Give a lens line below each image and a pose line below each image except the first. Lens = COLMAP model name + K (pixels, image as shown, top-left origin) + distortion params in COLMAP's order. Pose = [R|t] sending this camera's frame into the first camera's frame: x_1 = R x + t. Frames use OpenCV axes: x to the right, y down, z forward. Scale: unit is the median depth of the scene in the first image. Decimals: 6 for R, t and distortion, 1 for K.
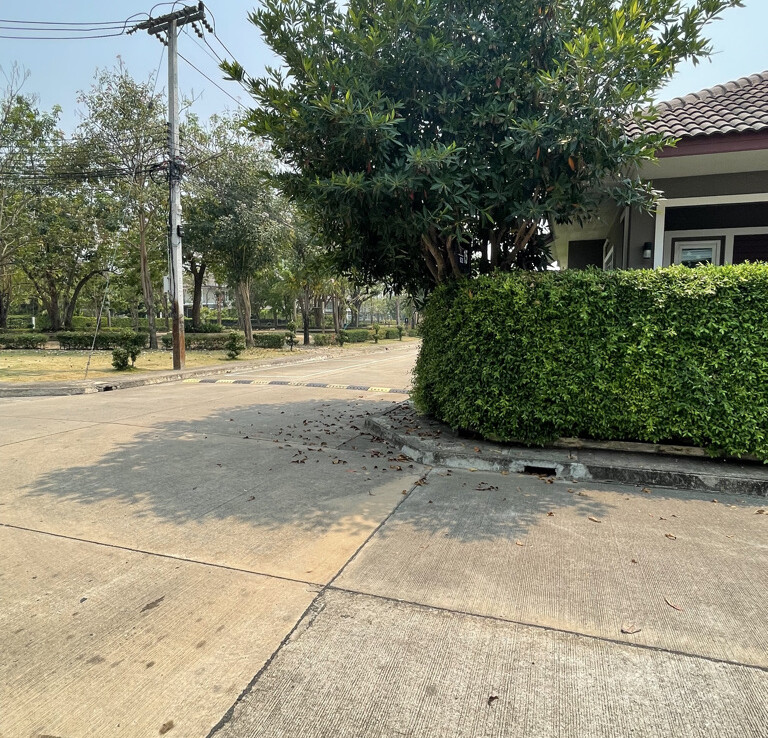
lens RADIAL K [[537.2, 0, 385.4], [0, 537.2, 367.4], [0, 0, 1]] dist [0.003836, -0.007636]
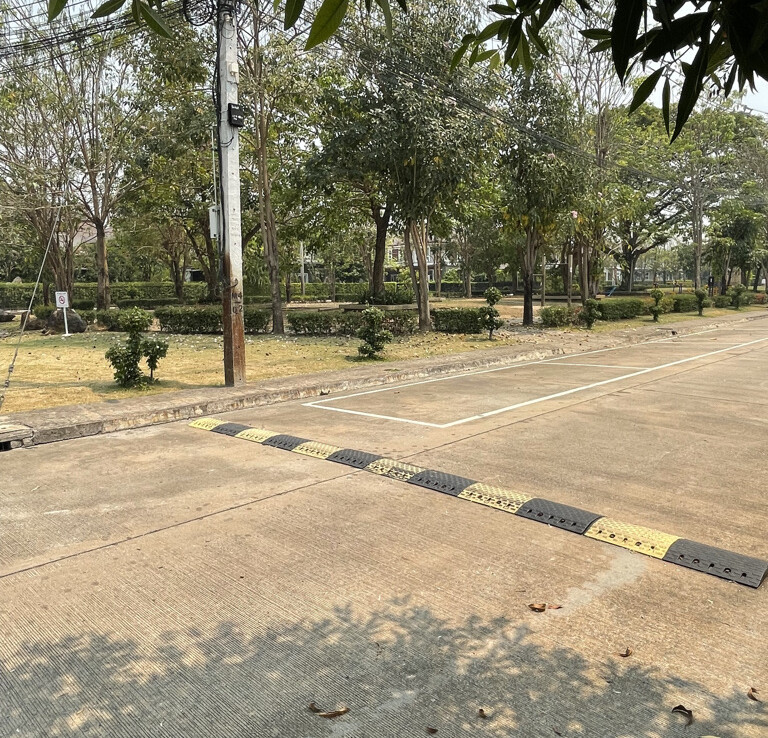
lens RADIAL K [[633.2, 0, 382.7], [0, 633.2, 361.7], [0, 0, 1]] dist [-0.007026, 0.001193]
pose [[0.908873, 0.036254, -0.415495, 0.000943], [-0.020880, 0.998921, 0.041486, -0.023131], [0.416550, -0.029030, 0.908649, 0.243352]]
